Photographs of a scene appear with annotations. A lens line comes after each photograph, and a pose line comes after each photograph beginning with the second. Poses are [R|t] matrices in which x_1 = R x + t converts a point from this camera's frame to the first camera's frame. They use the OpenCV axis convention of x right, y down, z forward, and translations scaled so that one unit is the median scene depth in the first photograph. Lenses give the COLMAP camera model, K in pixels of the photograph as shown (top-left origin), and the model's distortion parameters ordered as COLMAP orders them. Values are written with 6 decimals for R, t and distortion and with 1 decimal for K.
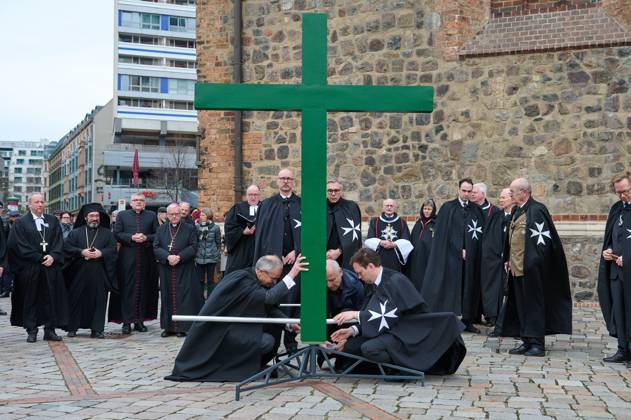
lens RADIAL K [[715.4, 0, 319.8], [0, 715.4, 207.5], [0, 0, 1]] dist [0.080705, 0.000000]
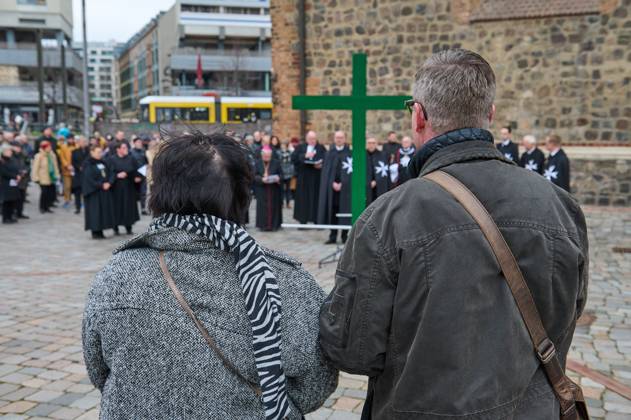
lens RADIAL K [[715.4, 0, 314.2], [0, 715.4, 207.3], [0, 0, 1]] dist [0.080705, 0.000000]
pose [[0.997533, 0.004880, -0.070031, 0.003411], [0.006742, 0.986311, 0.164758, -0.092203], [0.069877, -0.164824, 0.983845, -0.378919]]
